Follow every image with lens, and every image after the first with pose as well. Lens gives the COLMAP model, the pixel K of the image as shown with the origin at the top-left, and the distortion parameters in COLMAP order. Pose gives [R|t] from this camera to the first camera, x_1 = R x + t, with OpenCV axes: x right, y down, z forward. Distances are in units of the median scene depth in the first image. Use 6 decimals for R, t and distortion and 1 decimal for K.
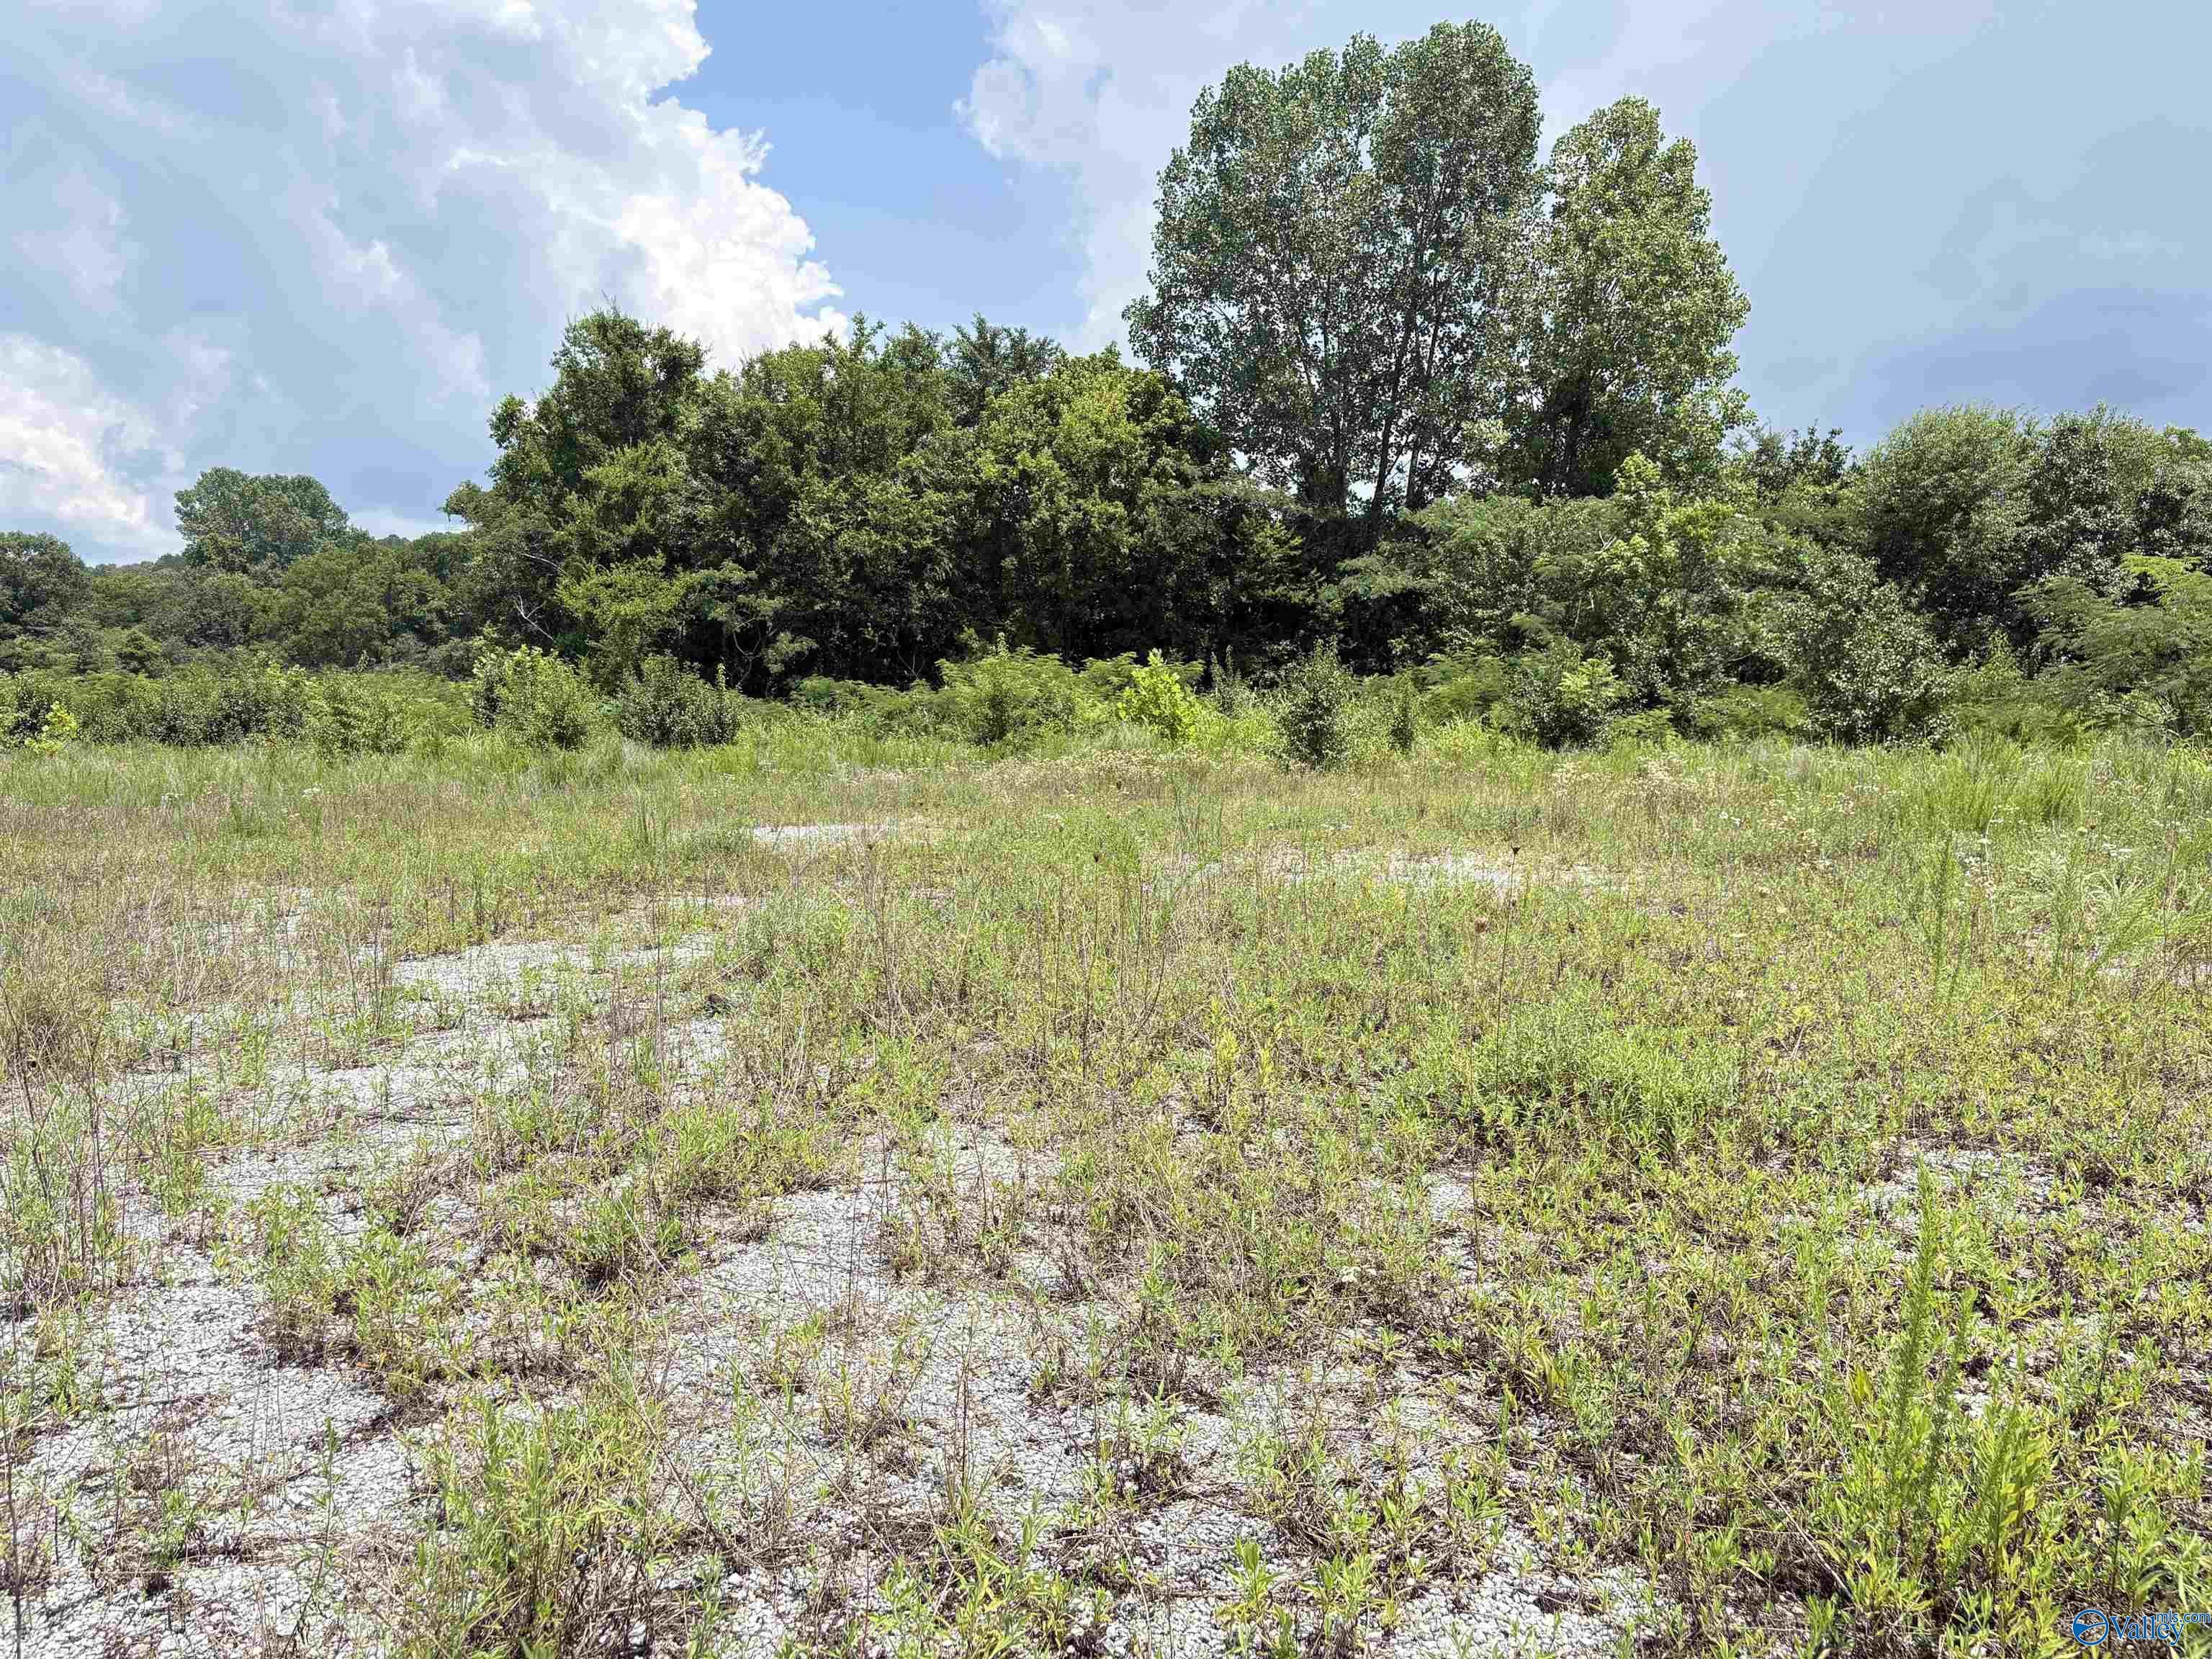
lens RADIAL K [[1710.0, 0, 1188.6], [0, 1710.0, 825.0], [0, 0, 1]] dist [0.071108, -0.077633]
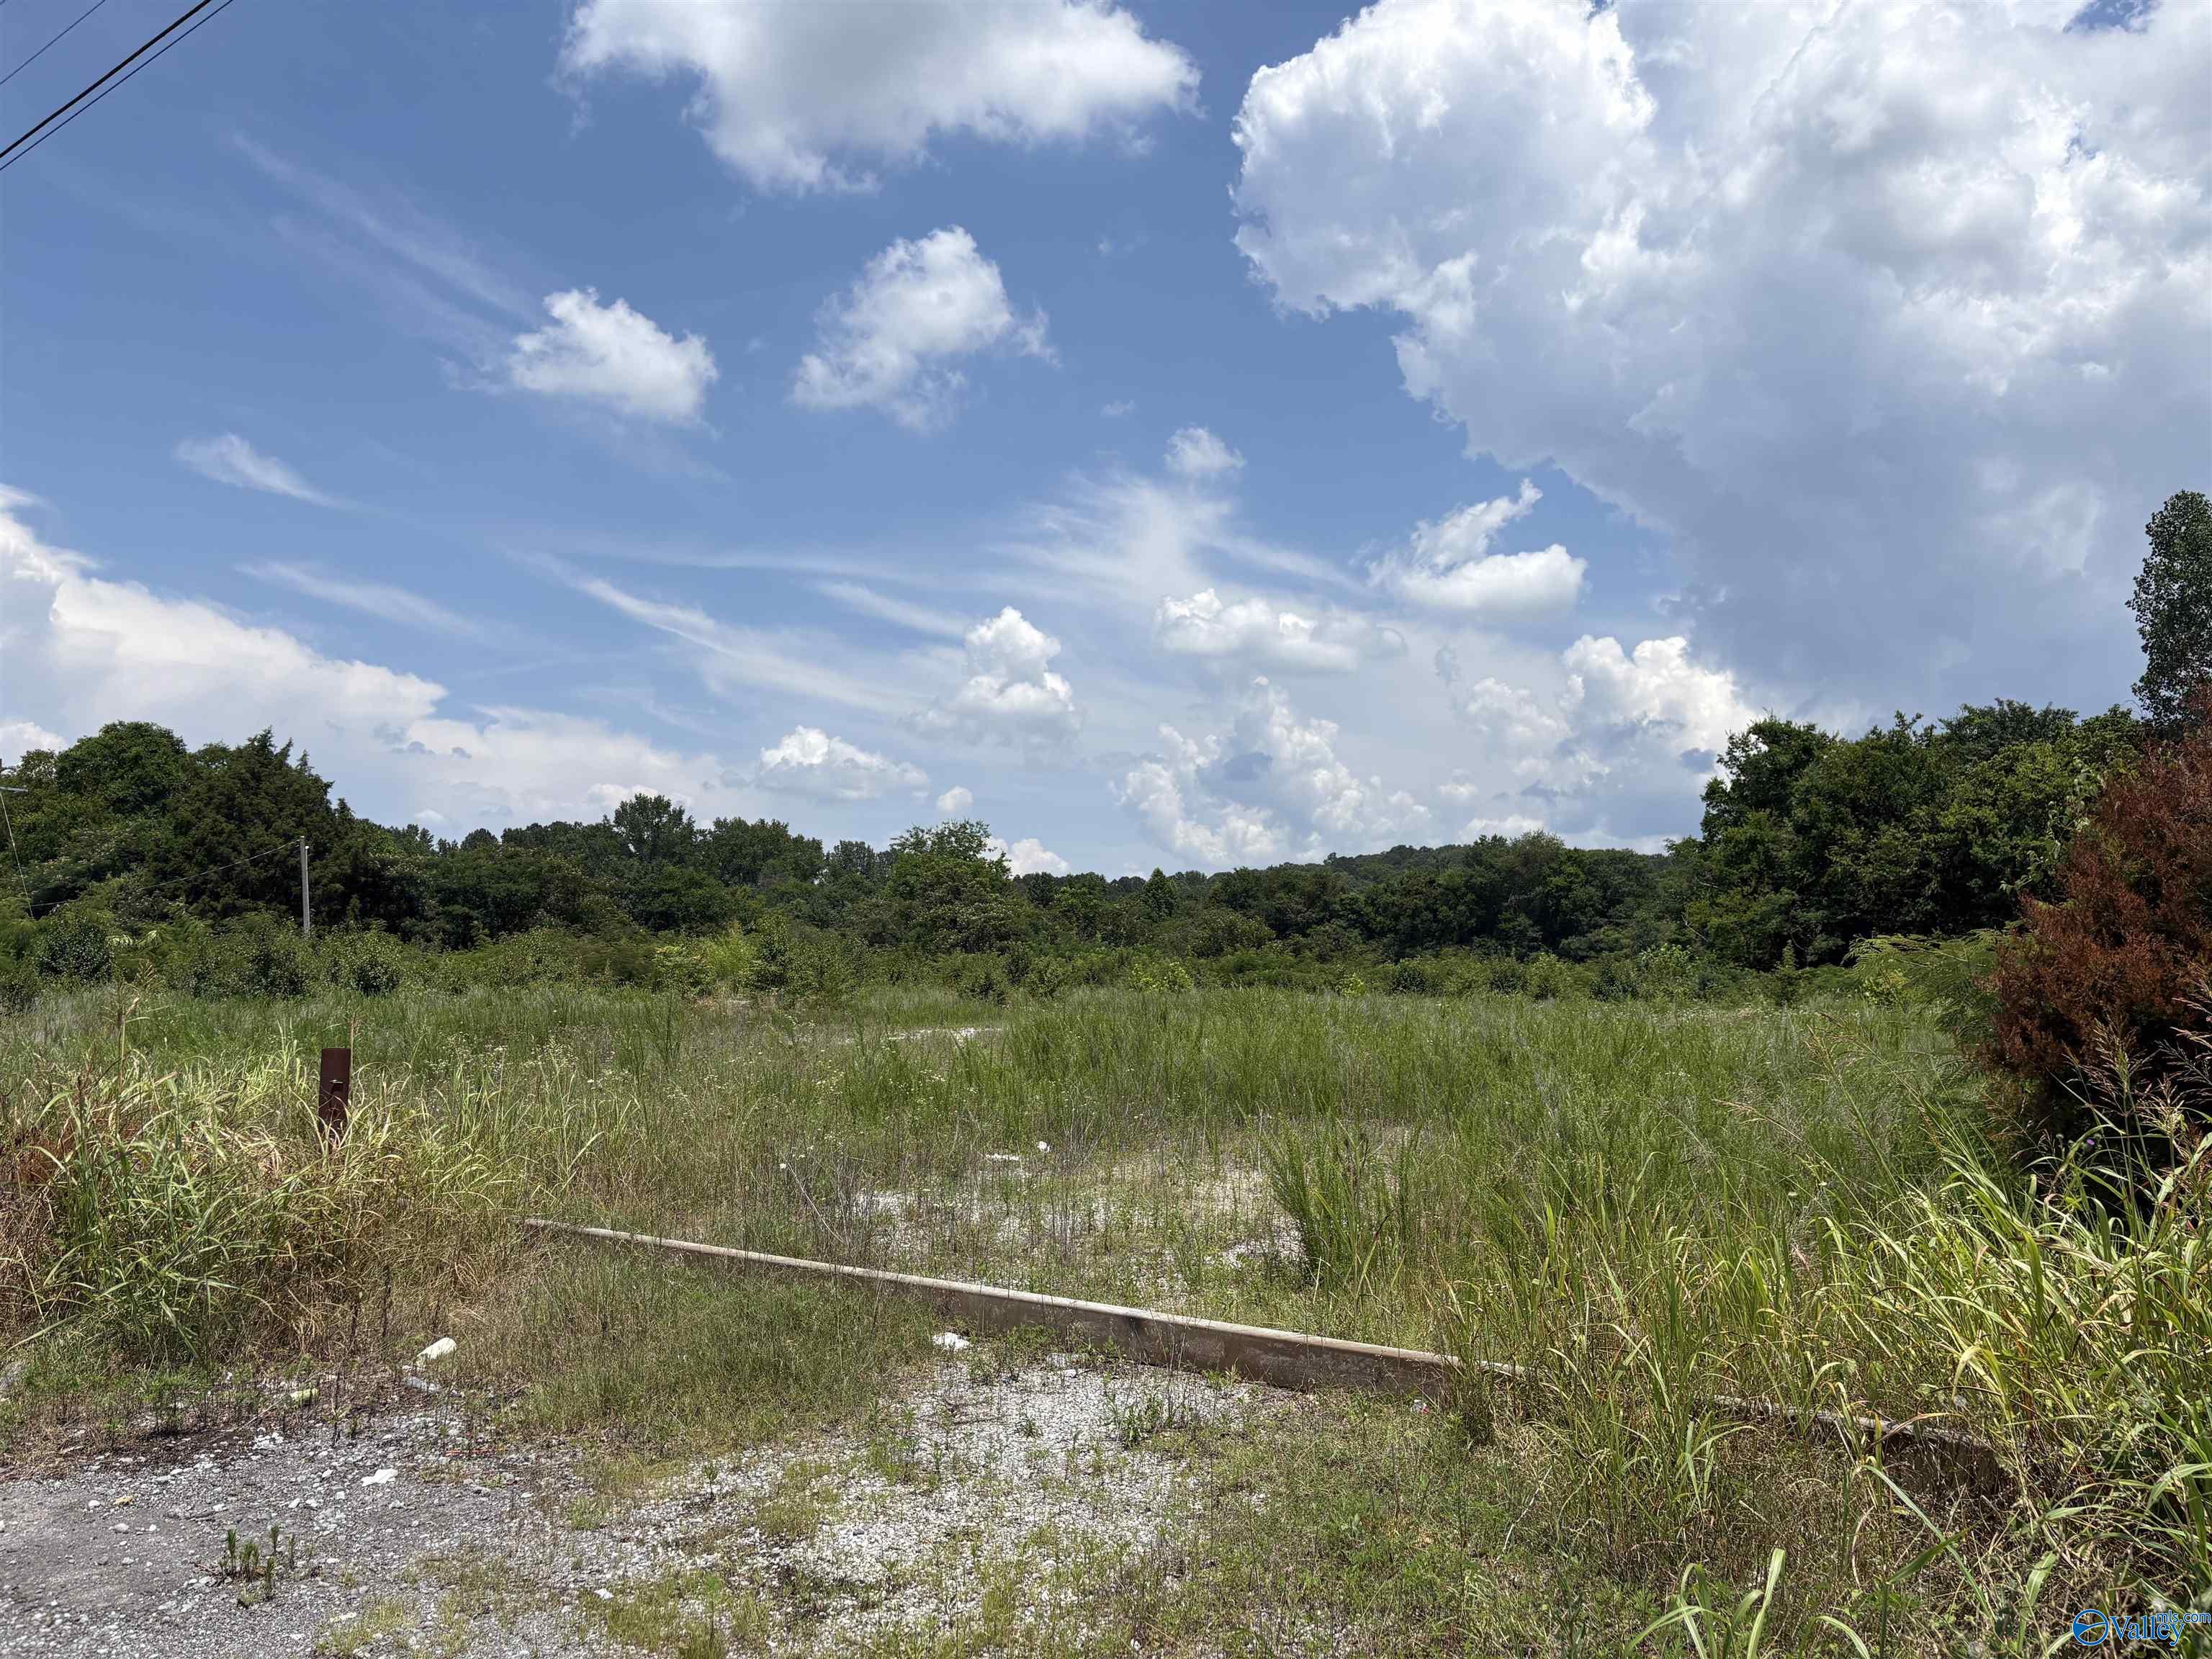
lens RADIAL K [[1710.0, 0, 1118.7], [0, 1710.0, 764.4], [0, 0, 1]] dist [0.071108, -0.077633]
pose [[0.607269, -0.081943, -0.790259, 0.545449], [-0.073330, 0.984640, -0.158449, 0.021936], [0.791105, 0.154171, 0.591933, -0.356170]]
